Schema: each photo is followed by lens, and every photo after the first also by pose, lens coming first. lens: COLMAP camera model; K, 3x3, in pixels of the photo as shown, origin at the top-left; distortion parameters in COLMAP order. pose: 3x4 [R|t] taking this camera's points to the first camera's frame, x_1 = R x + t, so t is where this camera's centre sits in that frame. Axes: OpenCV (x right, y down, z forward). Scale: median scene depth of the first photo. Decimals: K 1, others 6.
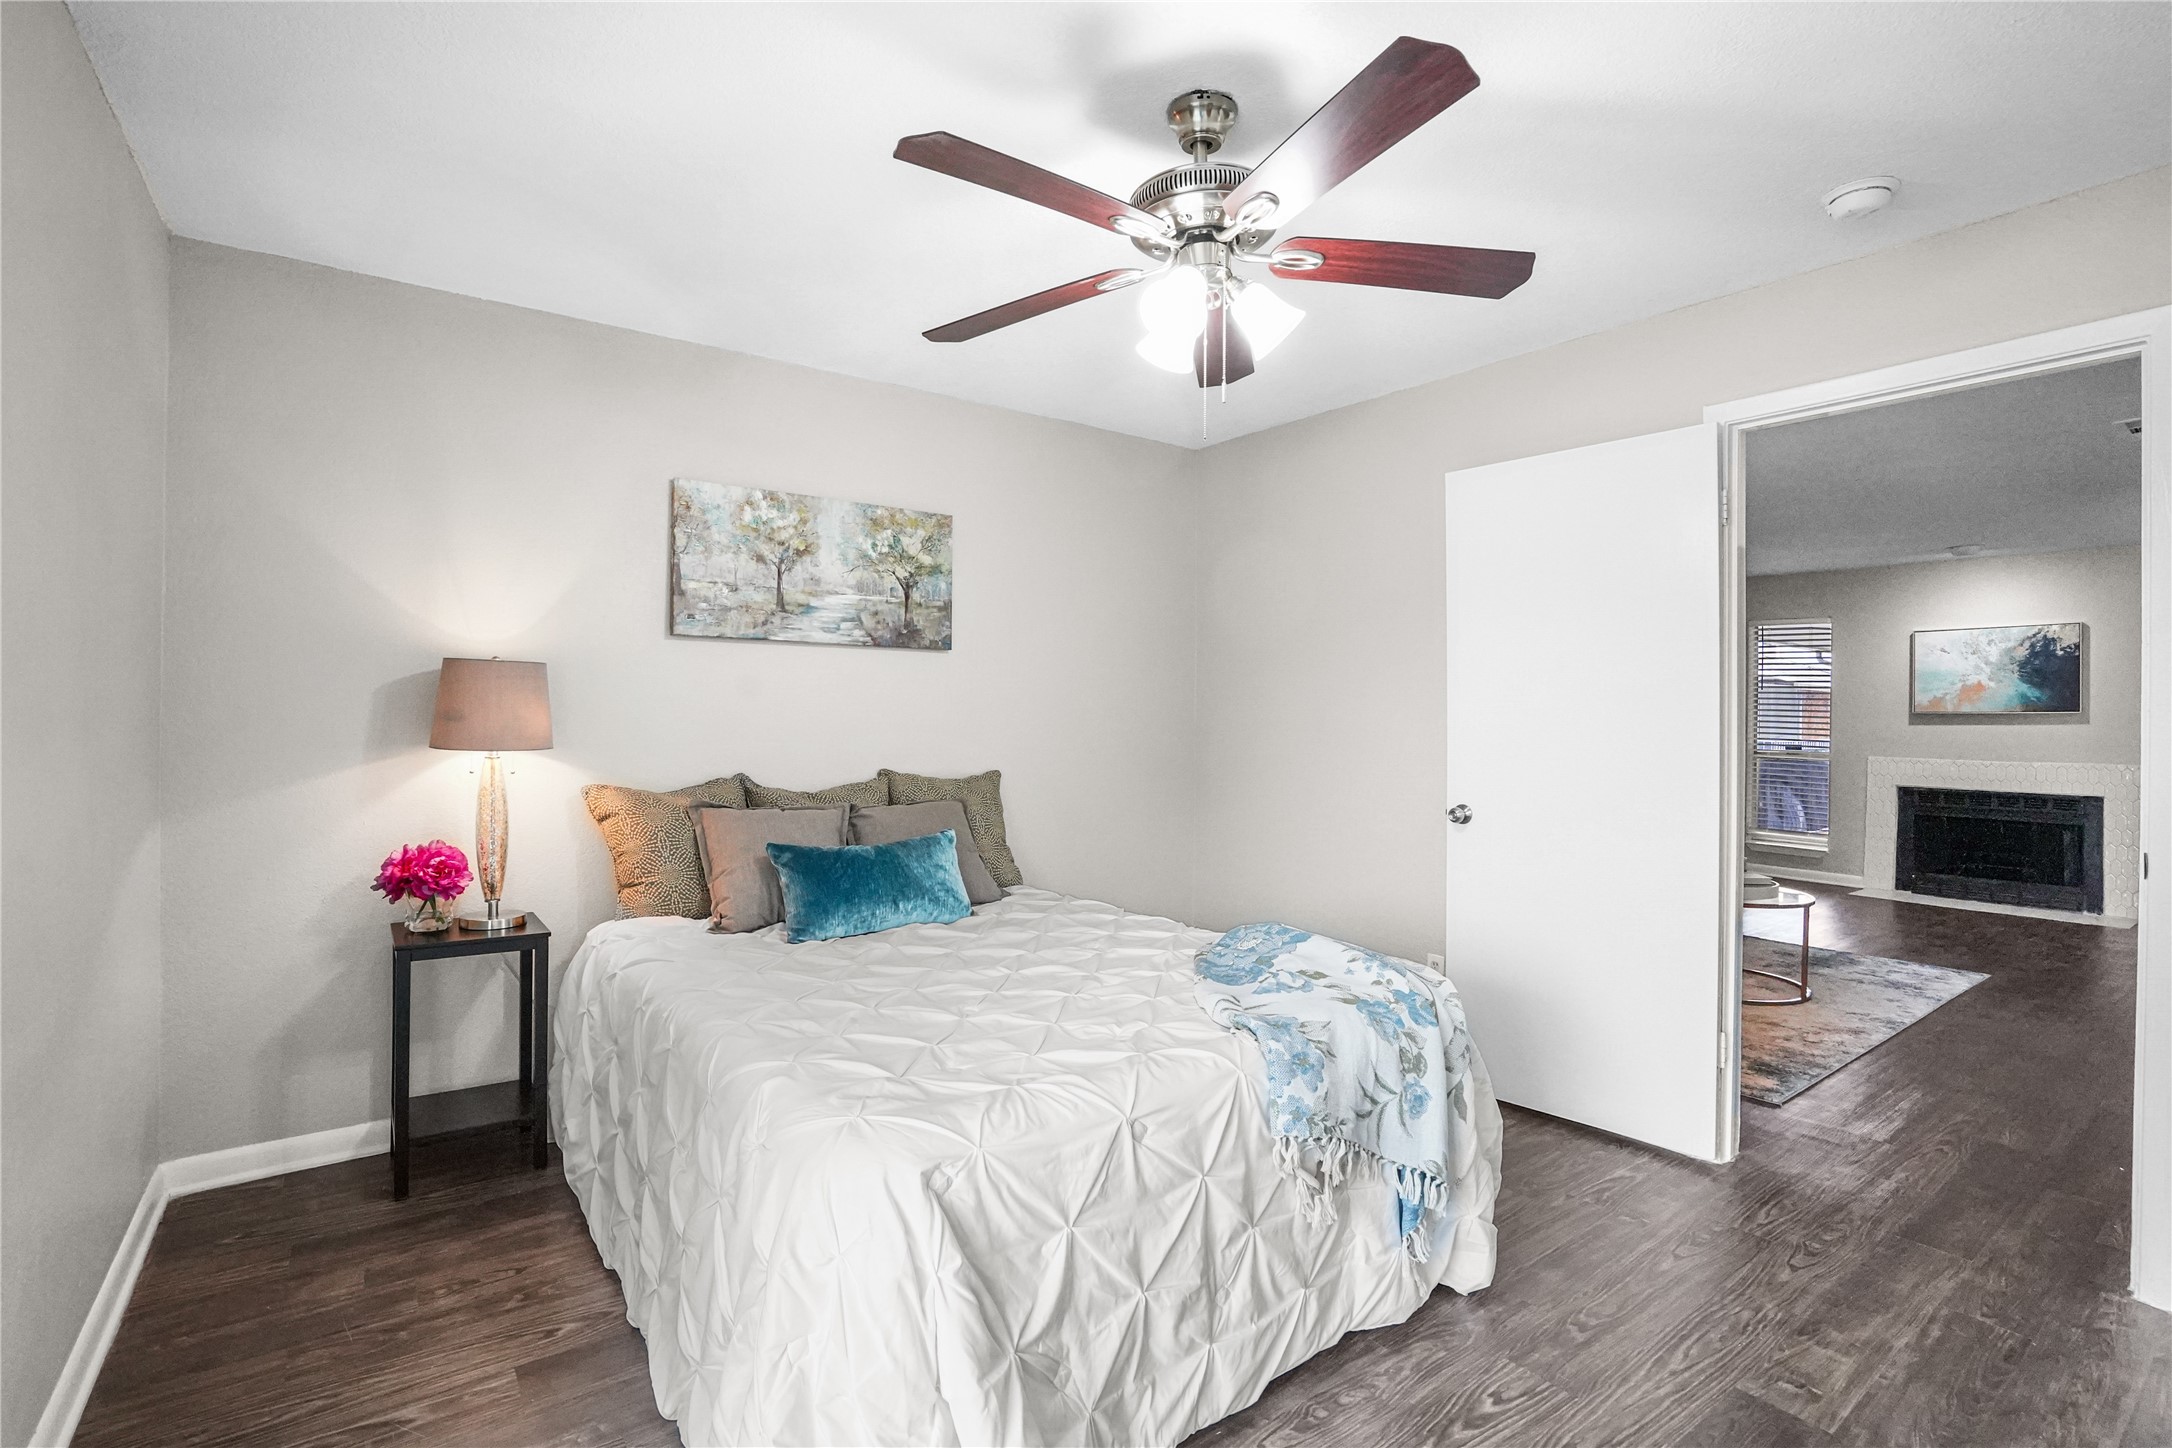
lens RADIAL K [[997.5, 0, 1078.9], [0, 997.5, 718.4], [0, 0, 1]] dist [-0.023996, 0.002104]
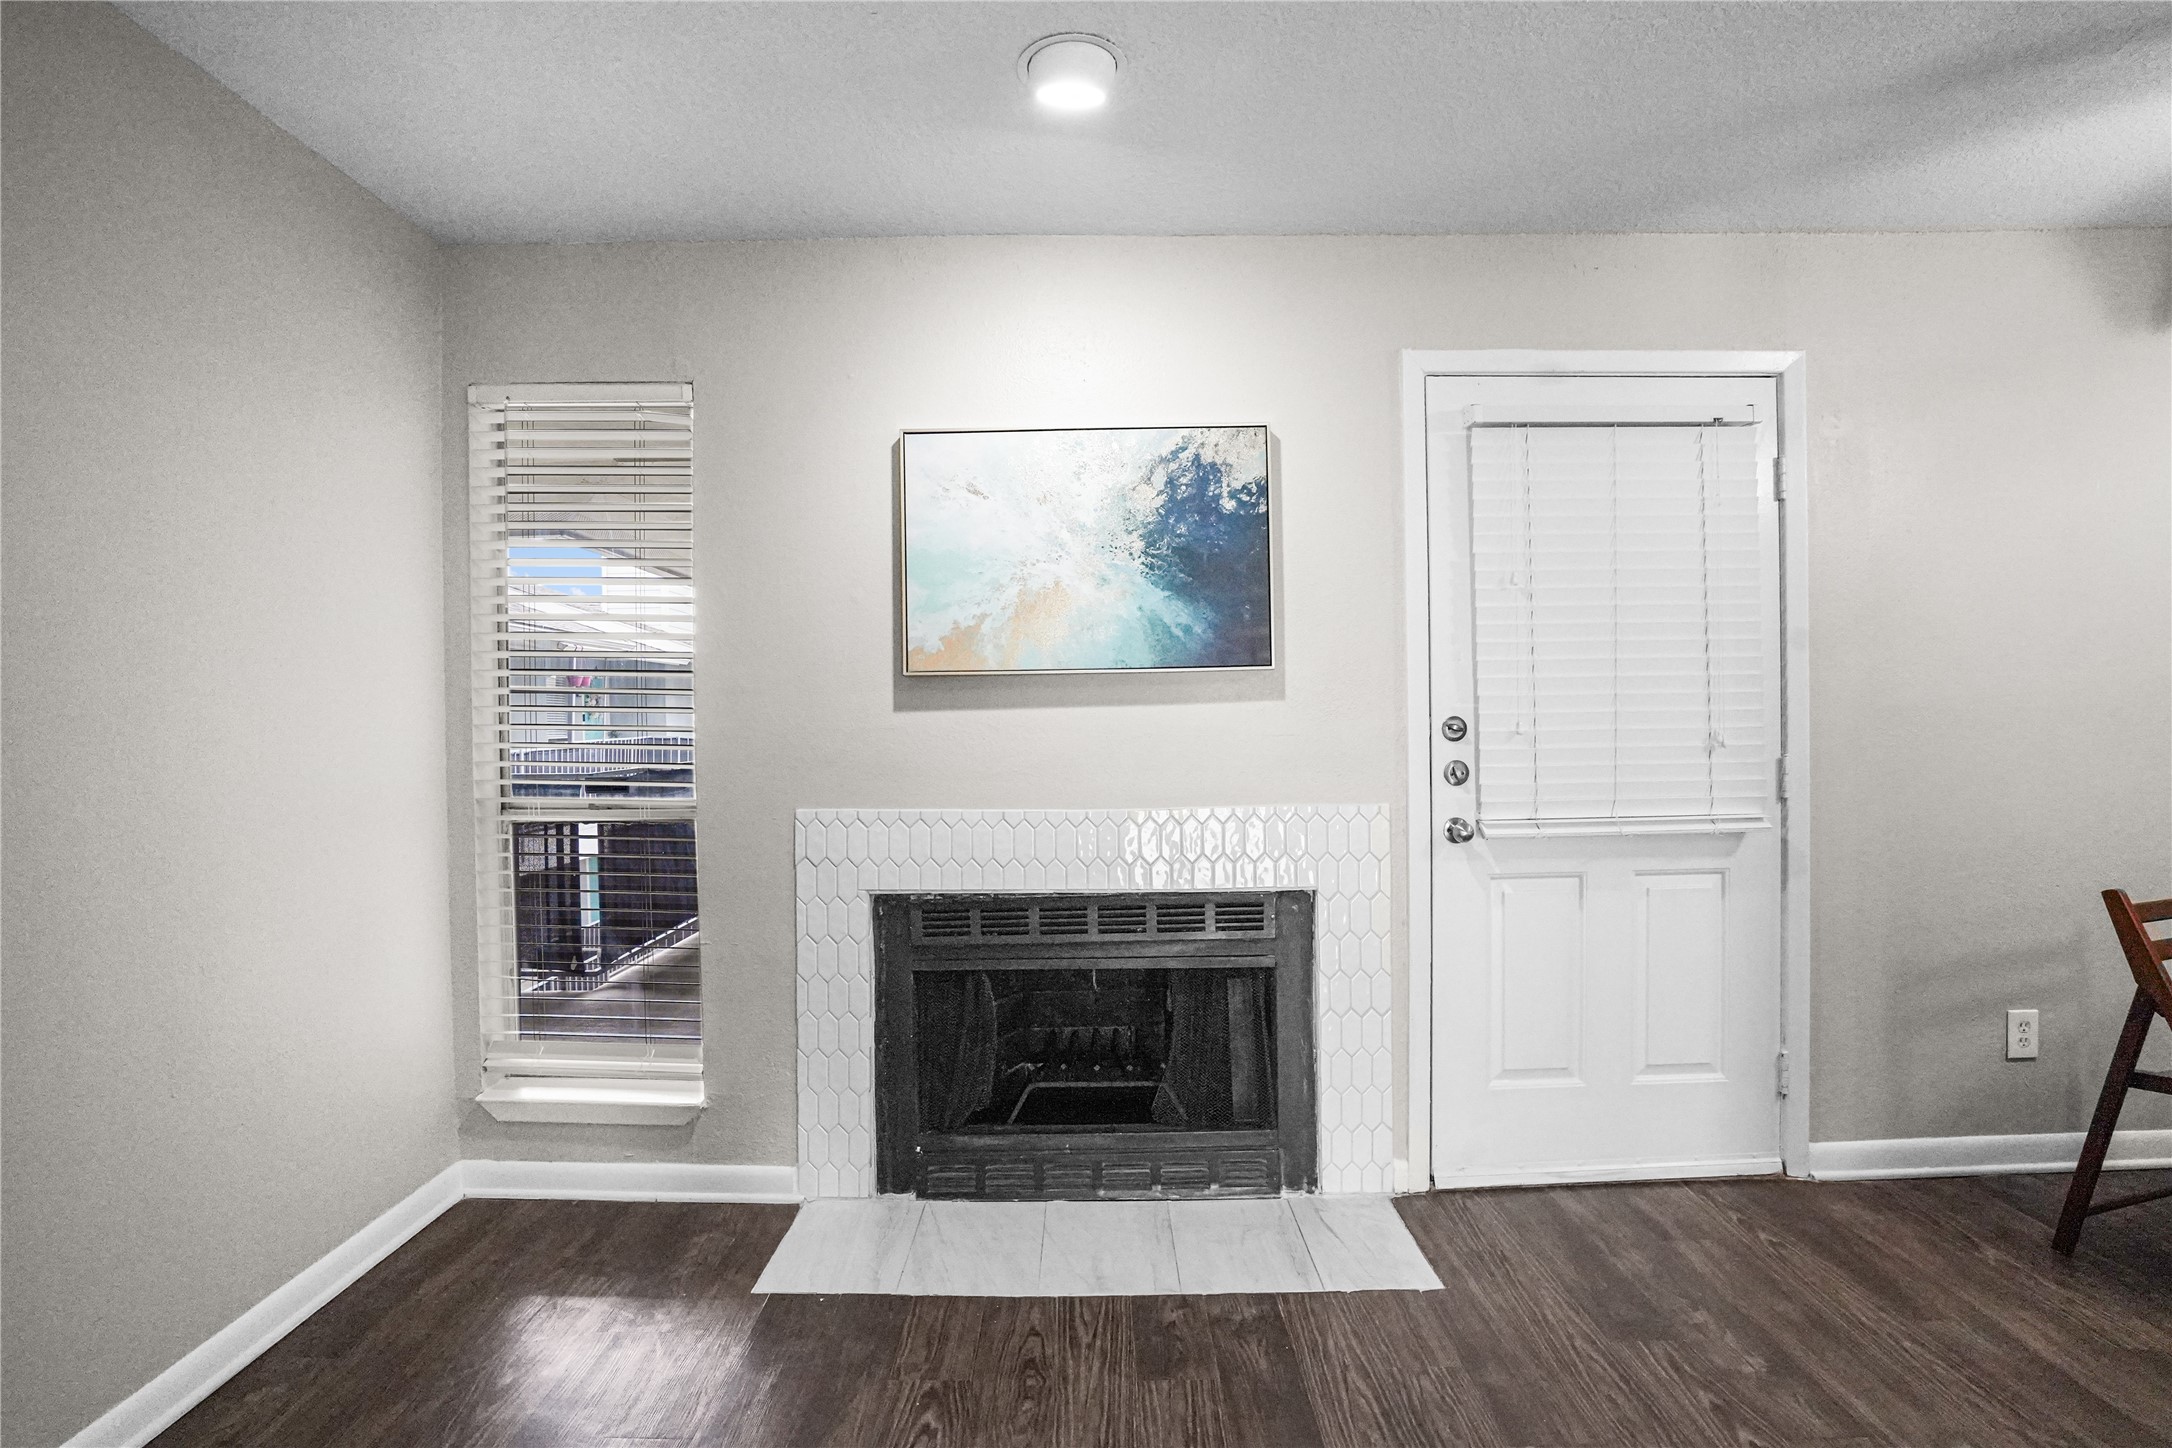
lens RADIAL K [[997.5, 0, 1095.9], [0, 997.5, 729.4], [0, 0, 1]] dist [-0.023996, 0.002104]
pose [[0.589120, -0.023291, 0.807710, 0.652057], [0.019064, 0.999707, 0.014923, 0.009945], [-0.807821, 0.006607, 0.589391, 0.794338]]
